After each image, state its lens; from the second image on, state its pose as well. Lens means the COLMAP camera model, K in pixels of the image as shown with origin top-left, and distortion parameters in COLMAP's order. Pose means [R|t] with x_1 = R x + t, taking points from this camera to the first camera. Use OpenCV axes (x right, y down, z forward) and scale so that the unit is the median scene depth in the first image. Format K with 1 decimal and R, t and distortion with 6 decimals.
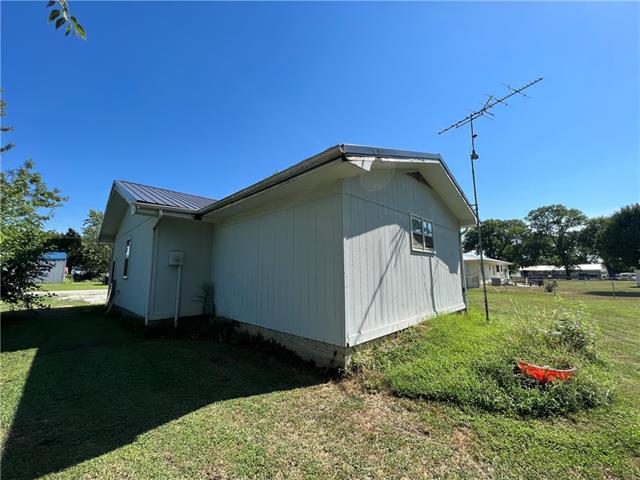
lens RADIAL K [[255.3, 0, 317.4], [0, 255.3, 240.5], [0, 0, 1]] dist [0.000889, 0.000707]
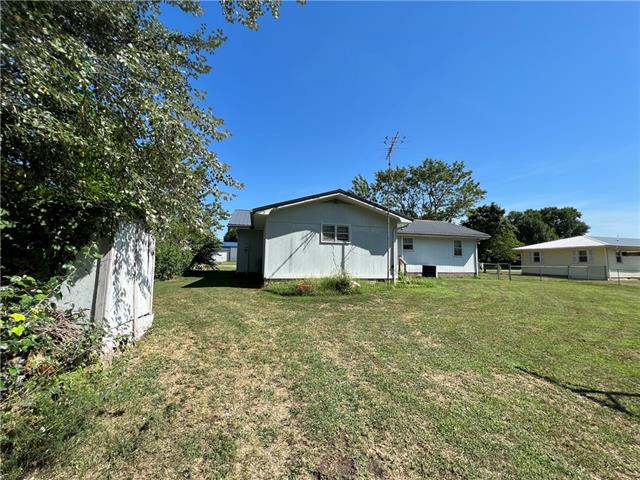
lens RADIAL K [[255.3, 0, 322.7], [0, 255.3, 234.2], [0, 0, 1]] dist [0.000889, 0.000707]
pose [[0.860868, -0.027781, -0.508069, 1.436059], [0.039804, 0.999125, 0.012812, -0.050812], [0.507269, -0.031252, 0.861221, -0.730097]]
